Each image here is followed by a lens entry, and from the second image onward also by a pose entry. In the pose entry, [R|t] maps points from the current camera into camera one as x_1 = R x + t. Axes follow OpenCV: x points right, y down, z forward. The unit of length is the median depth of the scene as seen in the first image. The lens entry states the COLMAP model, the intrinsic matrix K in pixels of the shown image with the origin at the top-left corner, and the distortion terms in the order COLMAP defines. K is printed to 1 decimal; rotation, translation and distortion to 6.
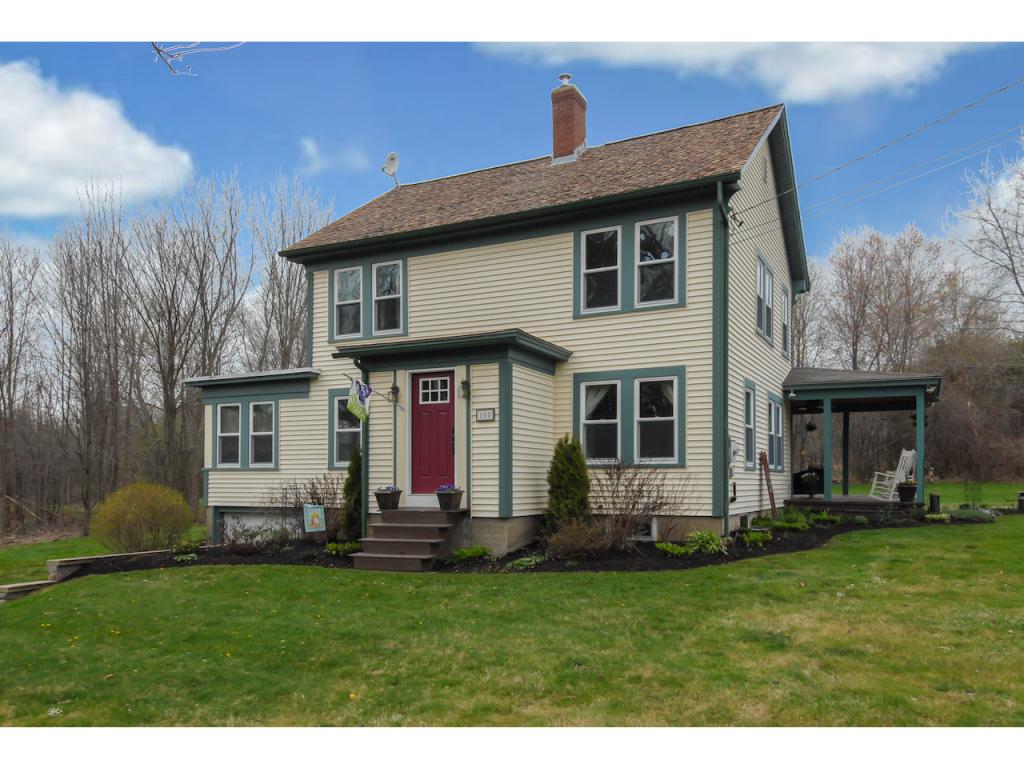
lens RADIAL K [[787.7, 0, 513.1], [0, 787.7, 471.1], [0, 0, 1]] dist [0.040320, -0.002219]
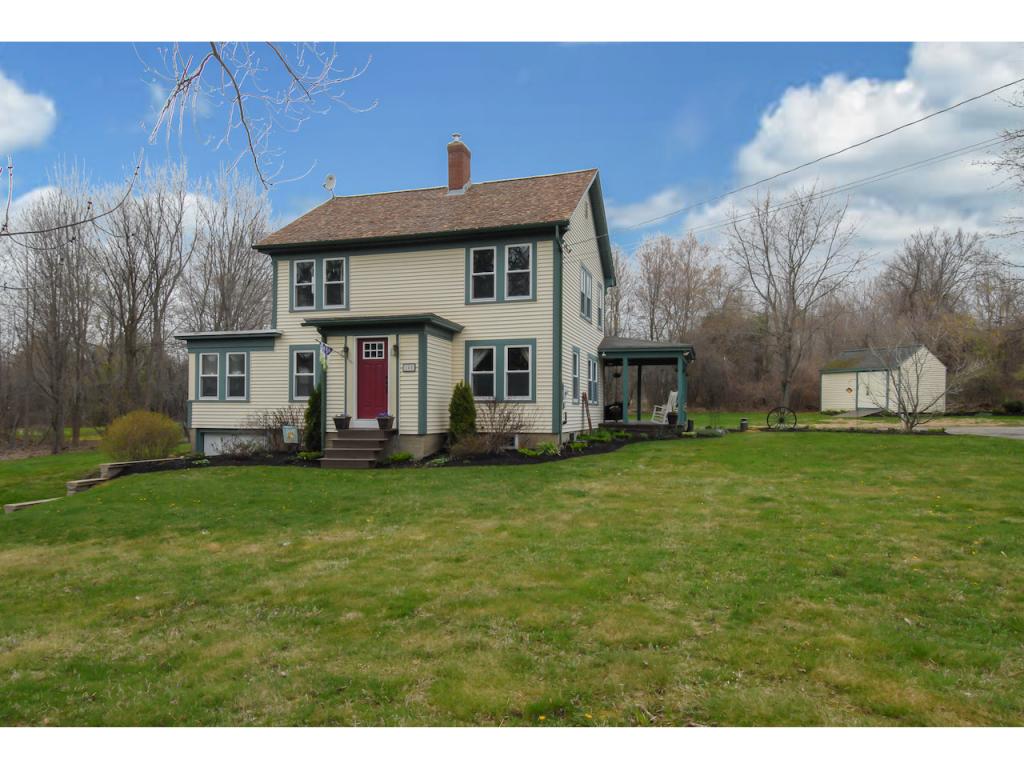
lens RADIAL K [[635.1, 0, 517.0], [0, 635.1, 407.4], [0, 0, 1]] dist [0.032550, -0.000099]
pose [[0.982752, 0.004518, 0.184874, -0.053013], [-0.006002, 0.999954, 0.007468, -0.003815], [-0.184832, -0.008449, 0.982734, -0.238077]]
